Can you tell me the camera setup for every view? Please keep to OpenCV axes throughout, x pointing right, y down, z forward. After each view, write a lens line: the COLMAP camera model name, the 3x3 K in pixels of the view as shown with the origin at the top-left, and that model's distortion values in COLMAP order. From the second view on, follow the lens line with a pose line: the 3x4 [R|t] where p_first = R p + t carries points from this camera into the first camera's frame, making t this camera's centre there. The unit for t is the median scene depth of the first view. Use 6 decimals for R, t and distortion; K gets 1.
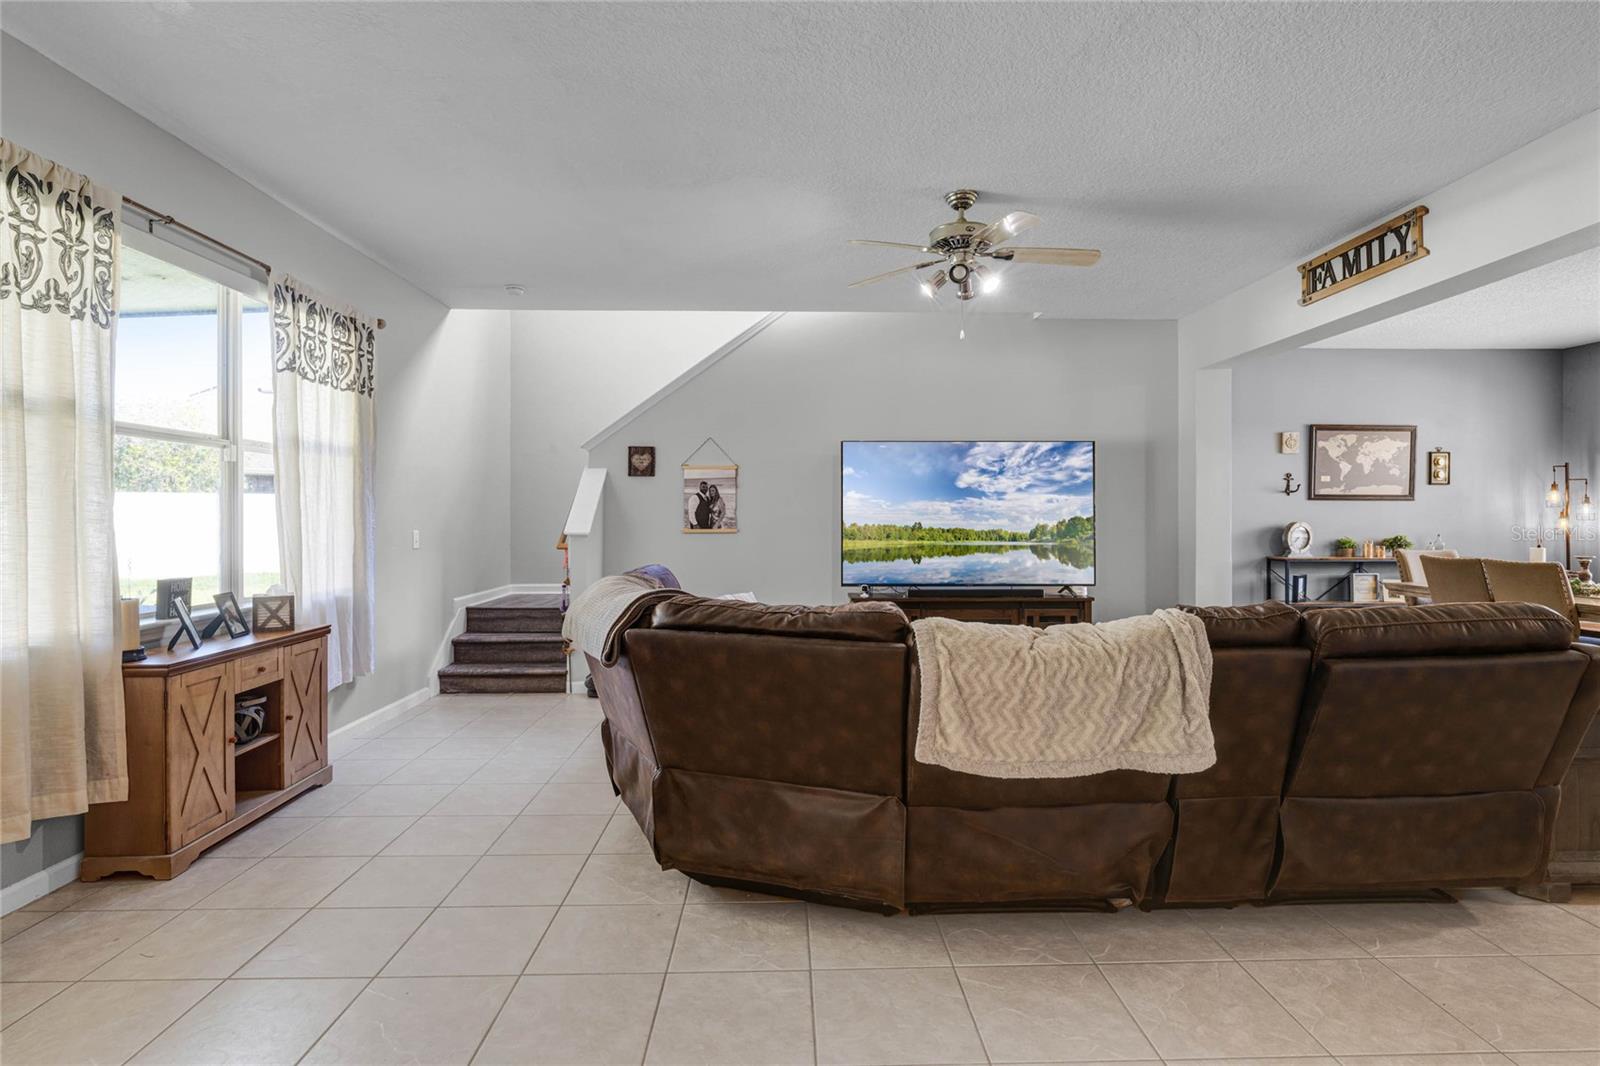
lens RADIAL K [[808.2, 0, 809.8], [0, 808.2, 522.9], [0, 0, 1]] dist [0.000655, -0.000748]
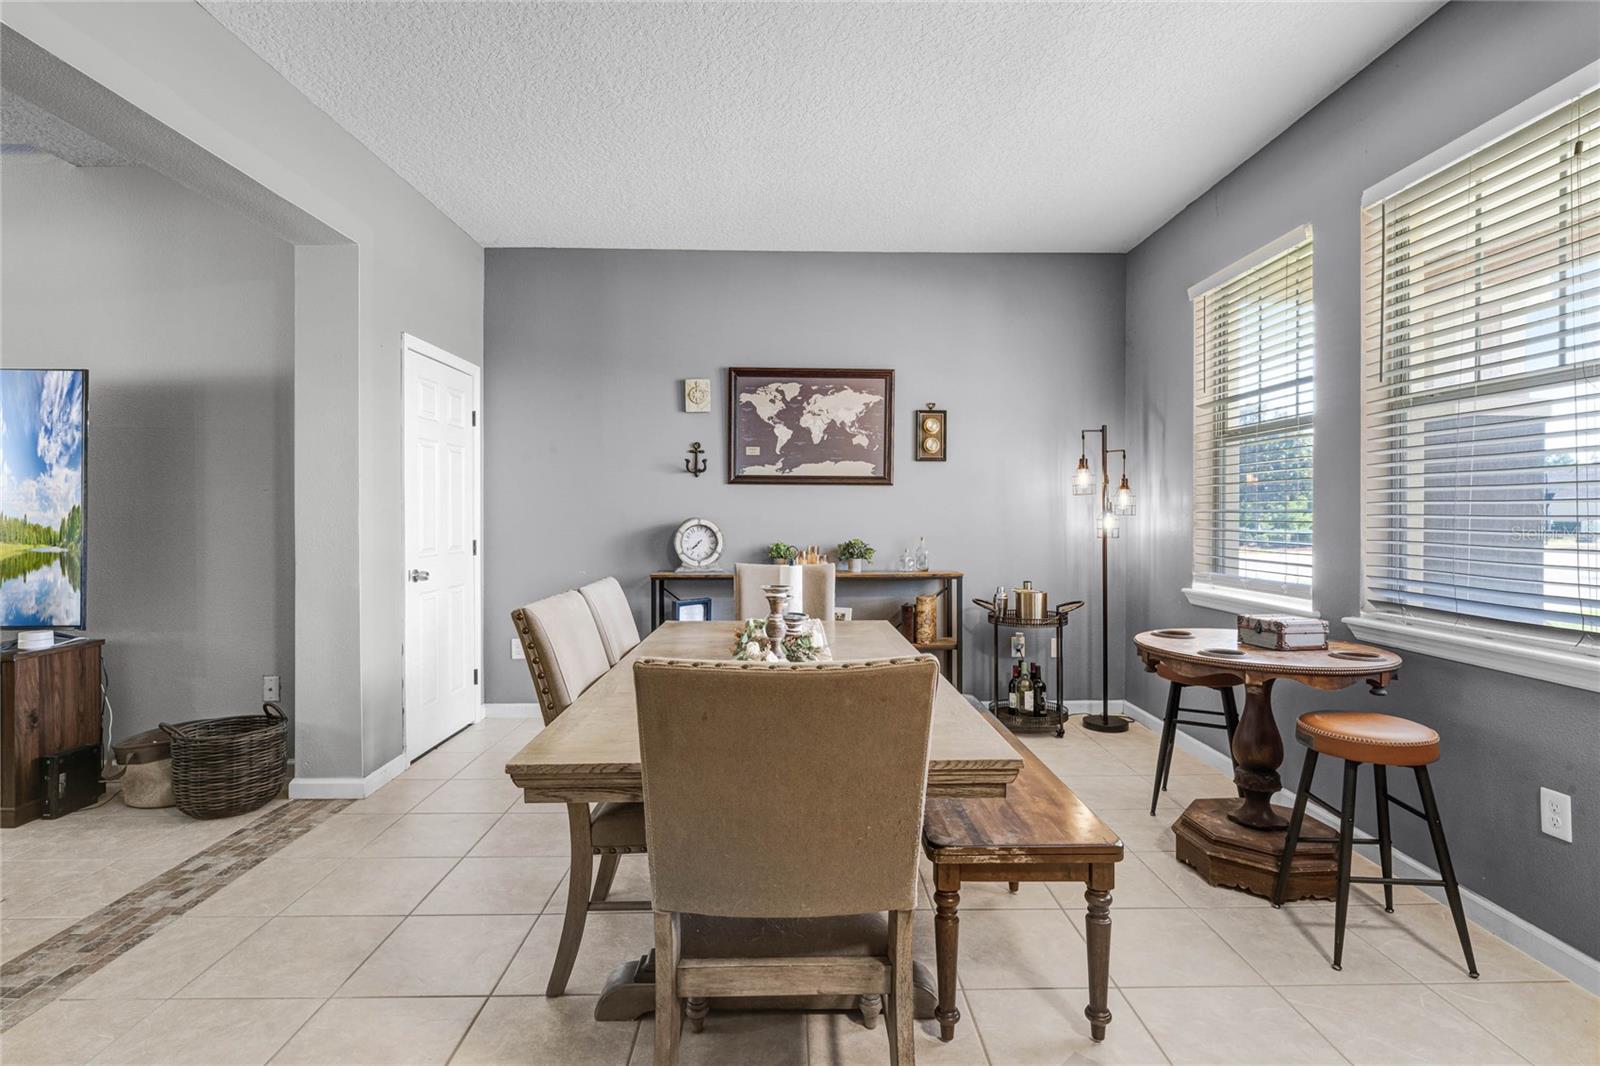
lens RADIAL K [[760.0, 0, 803.2], [0, 760.0, 528.2], [0, 0, 1]] dist [-0.014985, 0.000952]
pose [[0.999981, 0.002994, -0.005435, 0.682147], [-0.002936, 0.999939, 0.010623, 0.000343], [0.005466, -0.010606, 0.999929, 0.390921]]
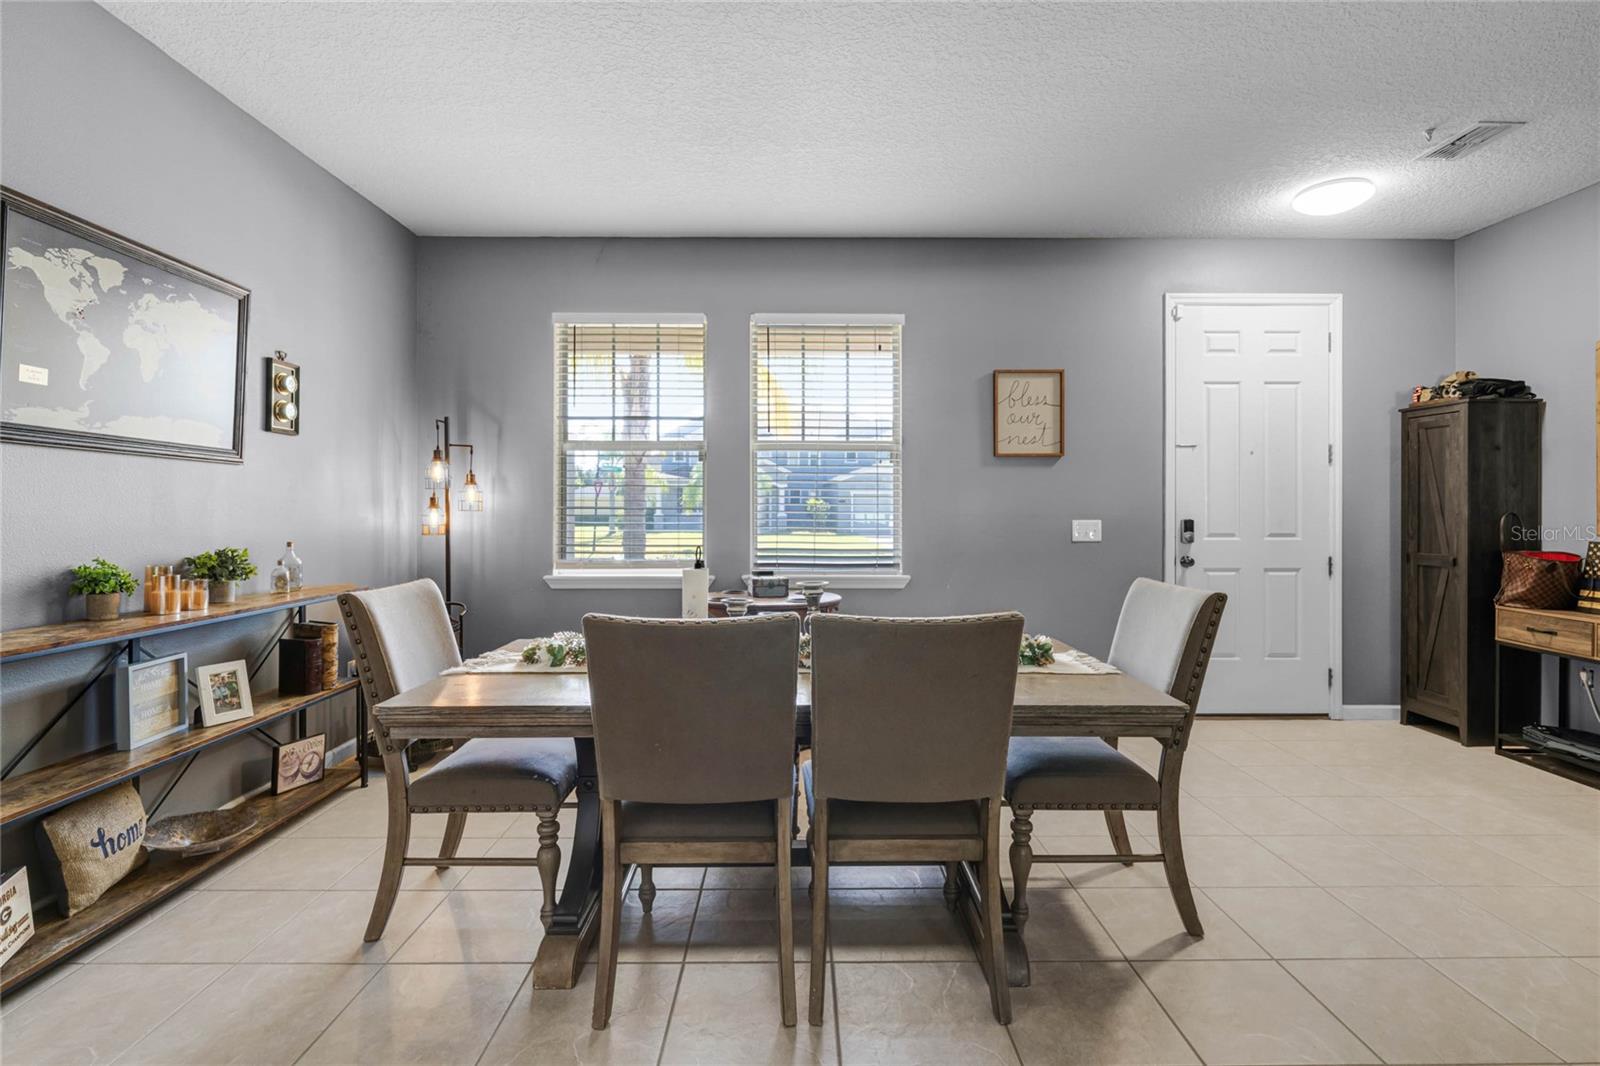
lens RADIAL K [[760.0, 0, 779.9], [0, 760.0, 508.3], [0, 0, 1]] dist [-0.014985, 0.000952]
pose [[0.035133, 0.006861, 0.999359, 0.363039], [0.003928, 0.999968, -0.007003, -0.000835], [-0.999375, 0.004171, 0.035105, 0.705873]]
